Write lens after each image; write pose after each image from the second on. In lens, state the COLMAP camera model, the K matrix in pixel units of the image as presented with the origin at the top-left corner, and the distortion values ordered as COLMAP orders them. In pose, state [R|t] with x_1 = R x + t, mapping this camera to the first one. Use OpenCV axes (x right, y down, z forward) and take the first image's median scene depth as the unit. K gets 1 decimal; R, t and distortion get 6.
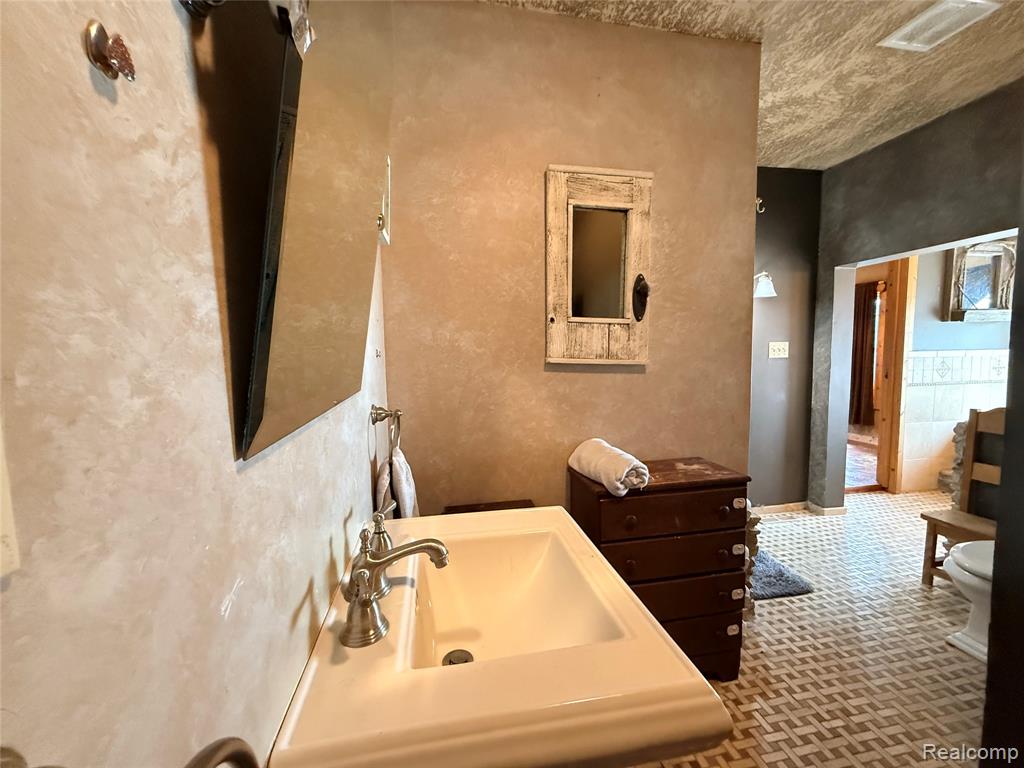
lens RADIAL K [[408.3, 0, 510.2], [0, 408.3, 383.4], [0, 0, 1]] dist [-0.000322, -0.000135]
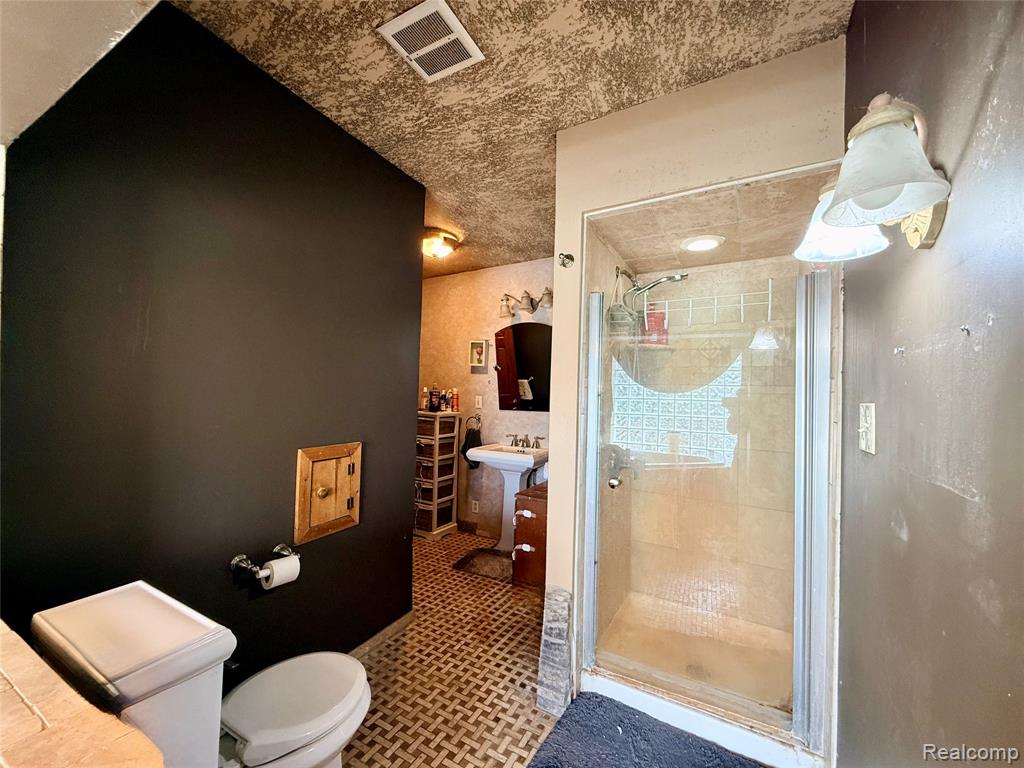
lens RADIAL K [[408.3, 0, 510.2], [0, 408.3, 383.4], [0, 0, 1]] dist [-0.000322, -0.000135]
pose [[-0.644035, -0.024332, -0.764609, 1.592648], [-0.078794, 0.996288, 0.034664, -0.195308], [0.760927, 0.082572, -0.643562, 1.749443]]
